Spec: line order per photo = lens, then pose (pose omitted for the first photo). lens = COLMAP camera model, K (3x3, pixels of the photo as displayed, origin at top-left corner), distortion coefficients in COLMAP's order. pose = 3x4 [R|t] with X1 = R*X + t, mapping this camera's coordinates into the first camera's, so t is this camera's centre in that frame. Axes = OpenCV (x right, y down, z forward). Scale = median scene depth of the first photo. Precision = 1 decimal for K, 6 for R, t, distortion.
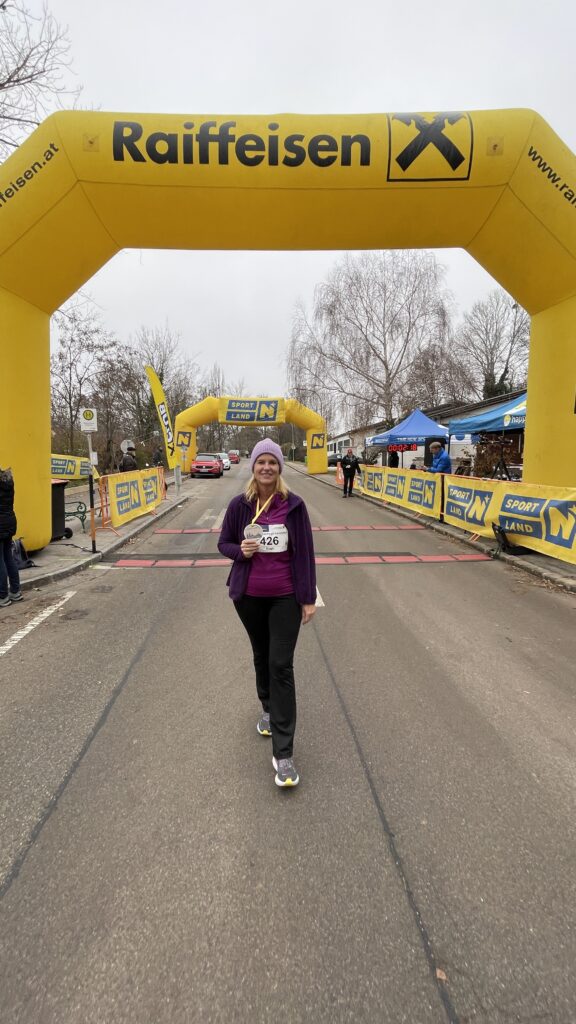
lens RADIAL K [[404.6, 0, 294.3], [0, 404.6, 504.1], [0, 0, 1]] dist [0.000484, 0.000174]
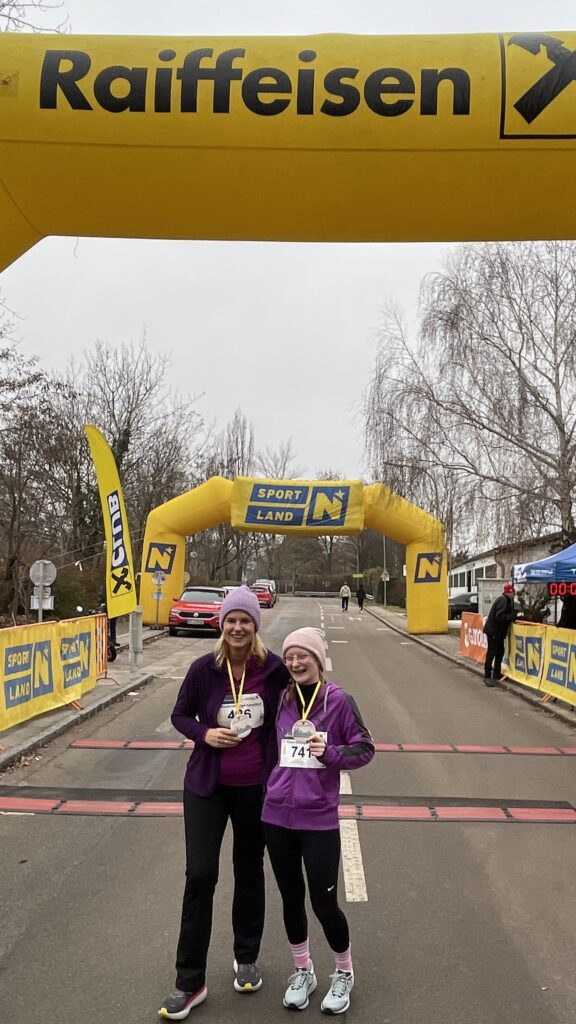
lens RADIAL K [[840.3, 0, 358.7], [0, 840.3, 568.1], [0, 0, 1]] dist [-0.003158, -0.012318]
pose [[0.998872, 0.022305, -0.041915, 0.061058], [-0.028272, 0.988634, -0.147657, -0.004540], [0.038145, 0.148676, 0.988150, -0.068943]]
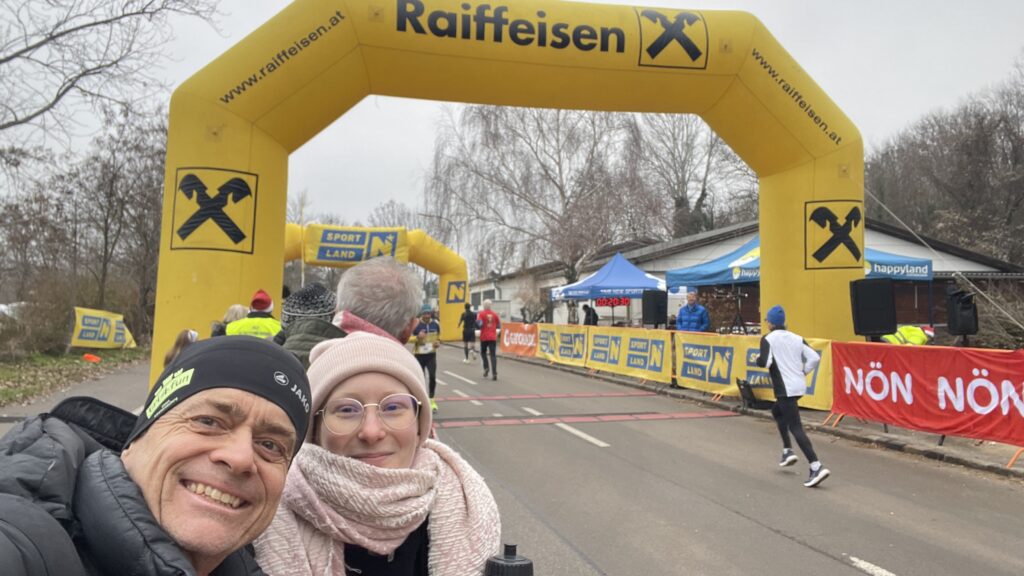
lens RADIAL K [[691.9, 0, 503.2], [0, 691.9, 295.9], [0, 0, 1]] dist [0.059551, -0.057990]
pose [[0.980728, 0.007602, 0.195228, -0.345503], [0.021498, 0.988976, -0.146506, 0.075389], [-0.194190, 0.147879, 0.969754, -0.480215]]
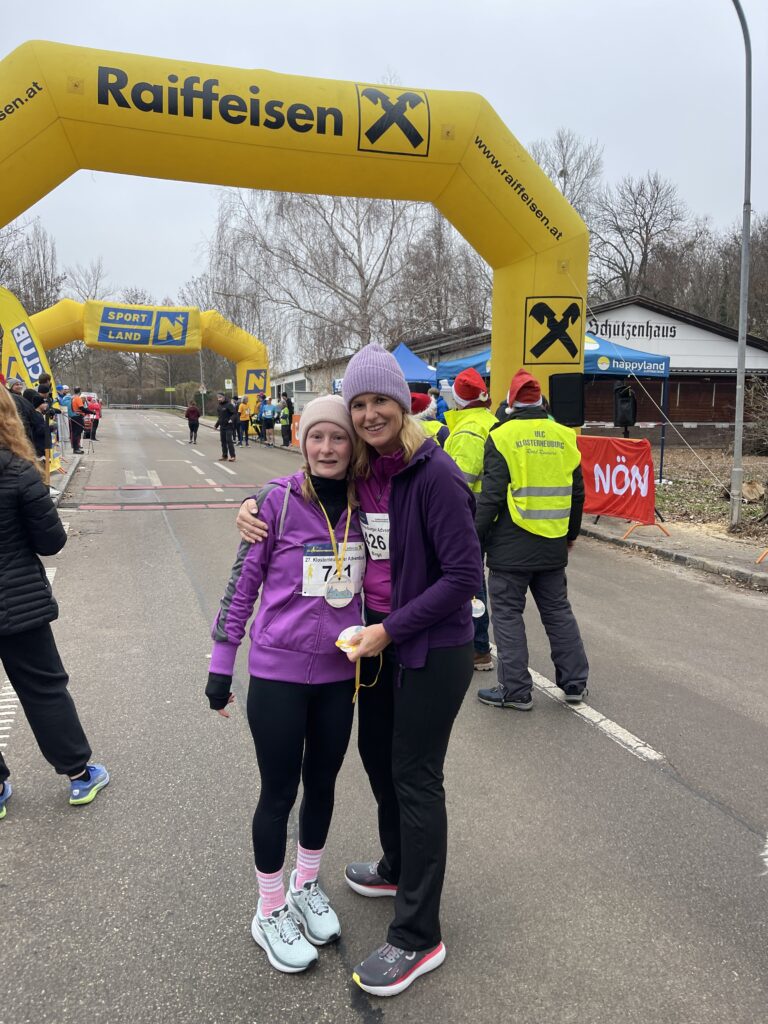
lens RADIAL K [[762.1, 0, 392.2], [0, 762.1, 515.2], [0, 0, 1]] dist [0.039369, -0.028261]
pose [[0.967145, -0.015828, 0.253733, -0.155567], [0.011354, 0.999753, 0.019086, 0.112967], [-0.253972, -0.015578, 0.967086, -0.728968]]
